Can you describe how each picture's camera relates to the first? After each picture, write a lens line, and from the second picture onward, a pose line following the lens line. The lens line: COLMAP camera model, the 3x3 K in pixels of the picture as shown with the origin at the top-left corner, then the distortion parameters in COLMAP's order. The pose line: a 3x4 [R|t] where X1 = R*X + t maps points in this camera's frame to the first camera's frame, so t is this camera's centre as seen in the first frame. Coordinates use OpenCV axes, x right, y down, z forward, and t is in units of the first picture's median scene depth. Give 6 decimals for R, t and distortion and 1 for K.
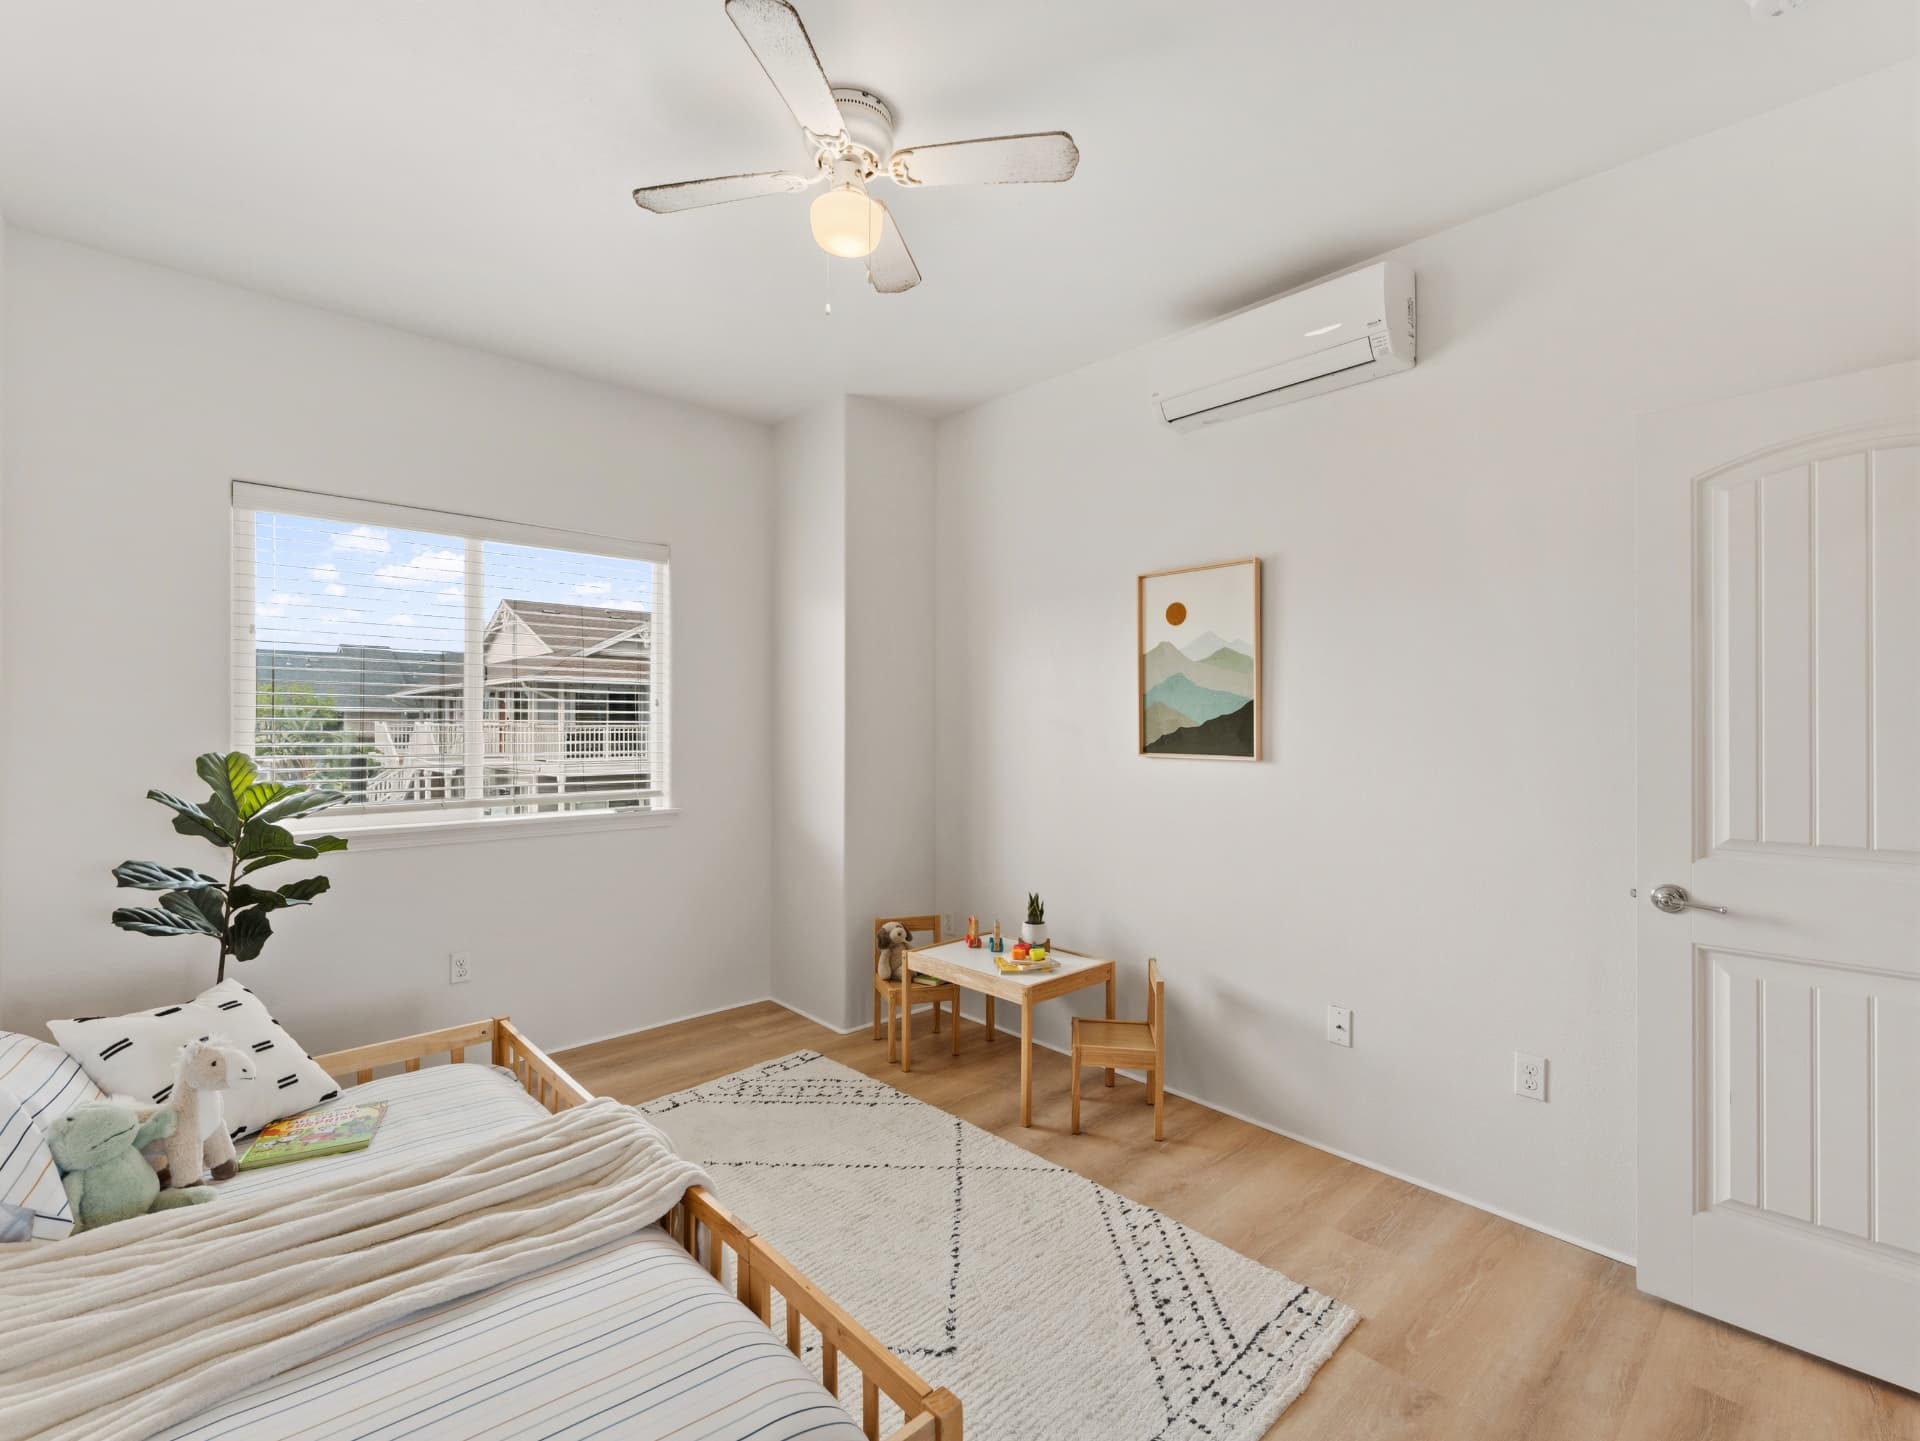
lens RADIAL K [[866.7, 0, 953.6], [0, 866.7, 720.0], [0, 0, 1]] dist [-0.001016, -0.000023]
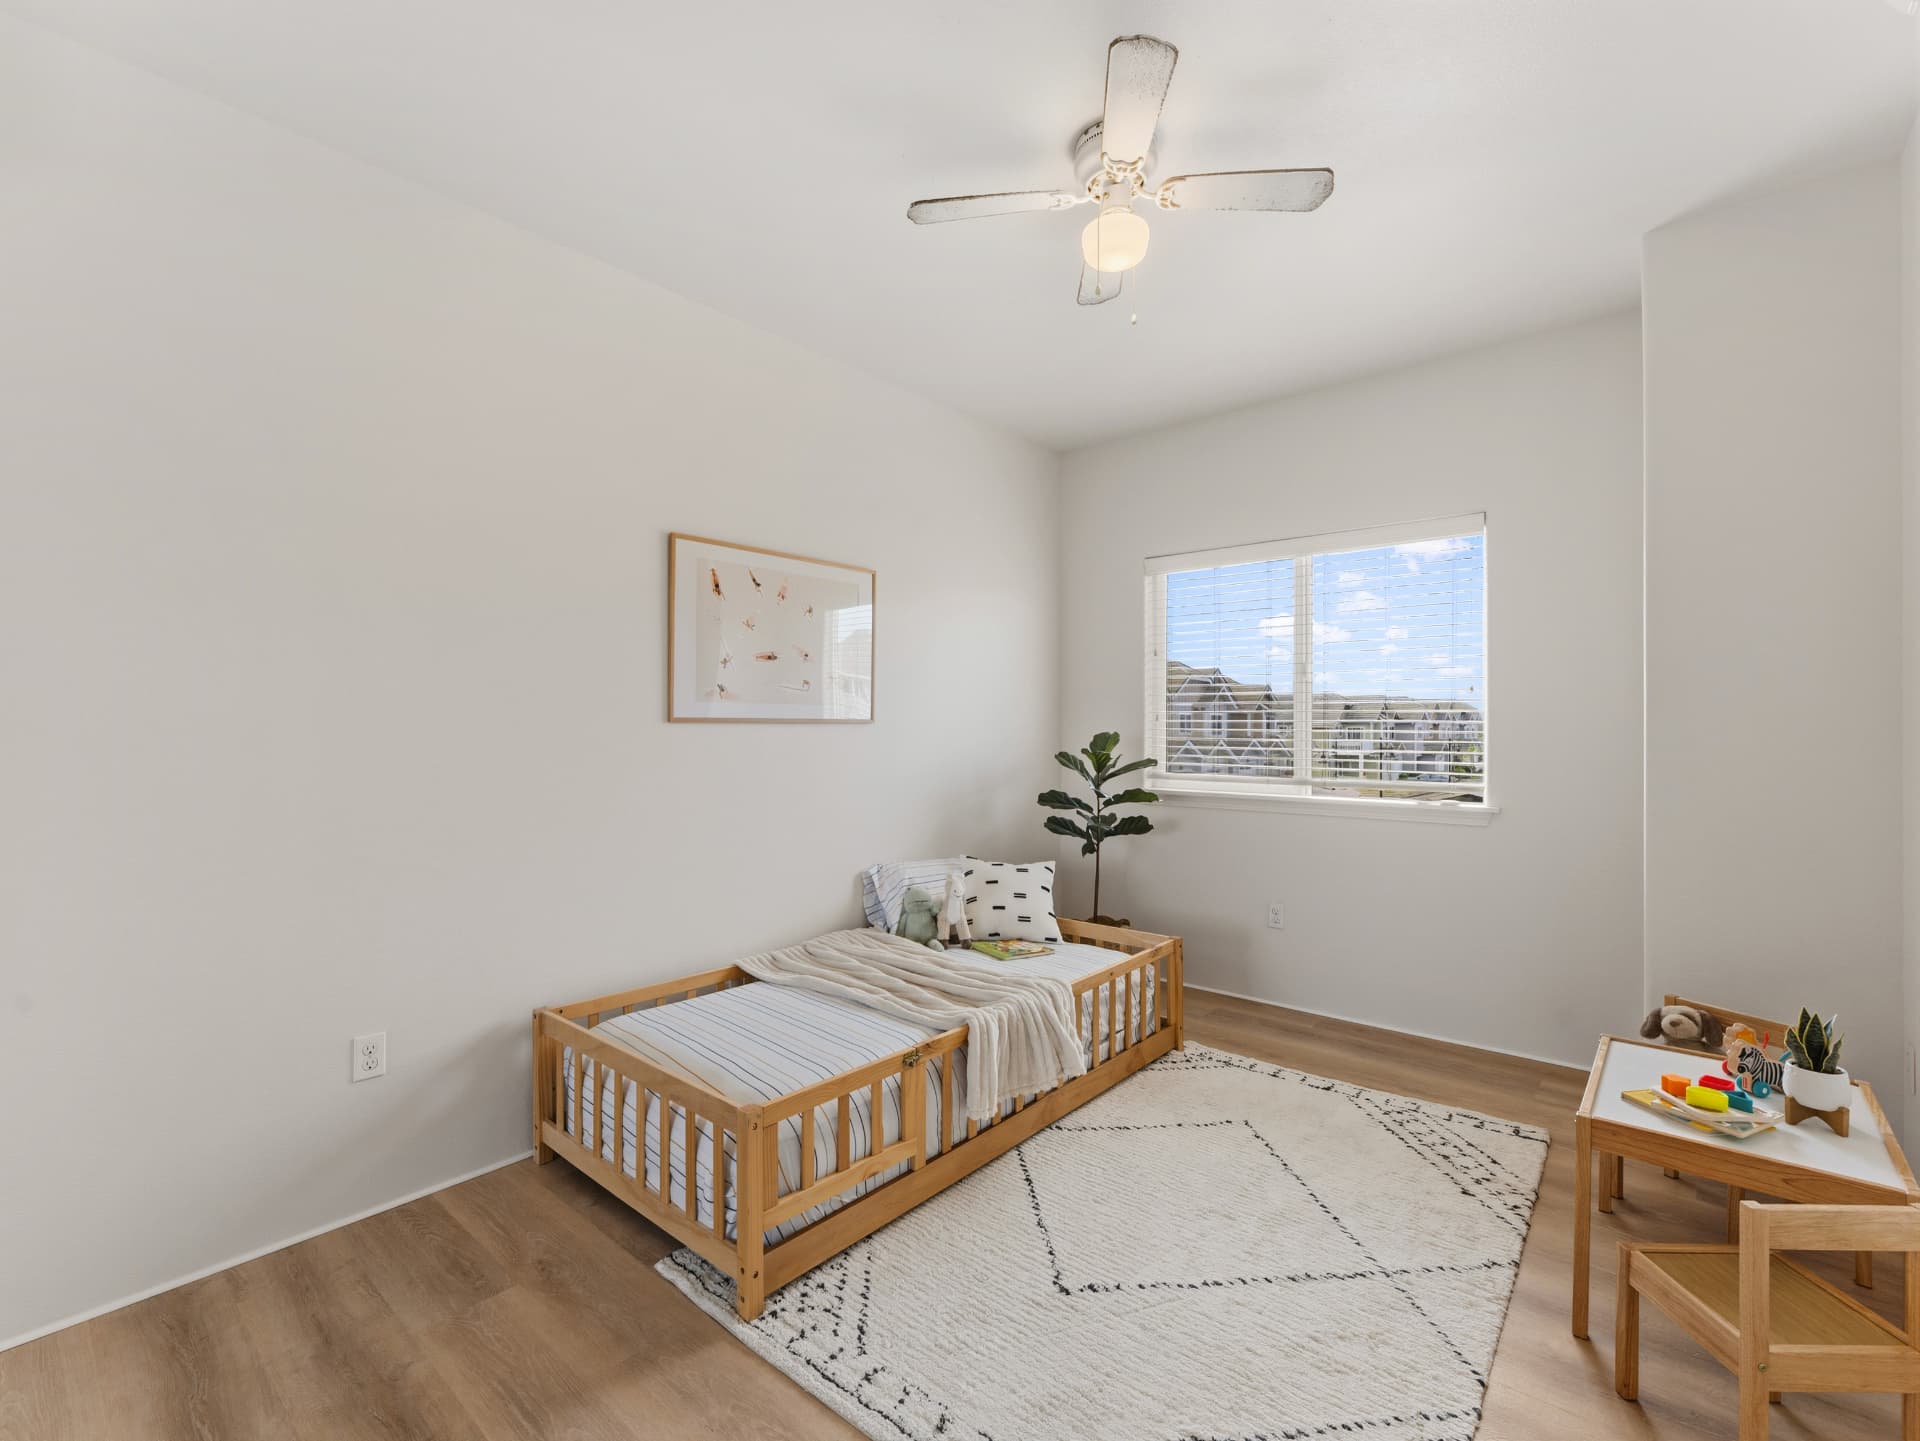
lens RADIAL K [[866.7, 0, 959.7], [0, 866.7, 722.8], [0, 0, 1]] dist [-0.001016, -0.000023]
pose [[0.116389, -0.006871, -0.993180, 0.618096], [-0.000717, 0.999975, -0.007002, 0.027111], [0.993203, 0.001527, 0.116382, 0.449822]]
